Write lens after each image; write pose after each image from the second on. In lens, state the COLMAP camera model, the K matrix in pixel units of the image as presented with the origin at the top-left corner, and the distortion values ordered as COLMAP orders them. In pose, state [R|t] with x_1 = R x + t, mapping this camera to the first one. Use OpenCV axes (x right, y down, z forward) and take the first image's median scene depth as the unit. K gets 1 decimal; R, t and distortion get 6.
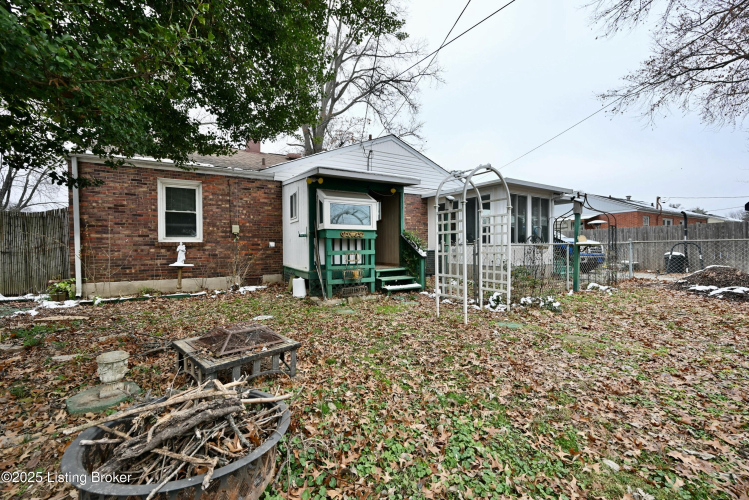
lens RADIAL K [[299.0, 0, 375.1], [0, 299.0, 251.0], [0, 0, 1]] dist [-0.000469, -0.000090]
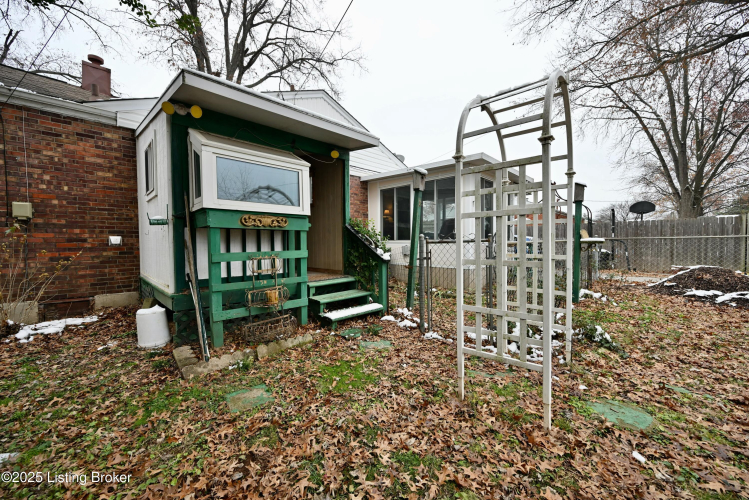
lens RADIAL K [[299.0, 0, 375.1], [0, 299.0, 251.0], [0, 0, 1]] dist [-0.000469, -0.000090]
pose [[0.963704, -0.005854, 0.266909, -0.028075], [0.002824, 0.999927, 0.011735, -0.008022], [-0.266958, -0.010556, 0.963650, 0.405448]]
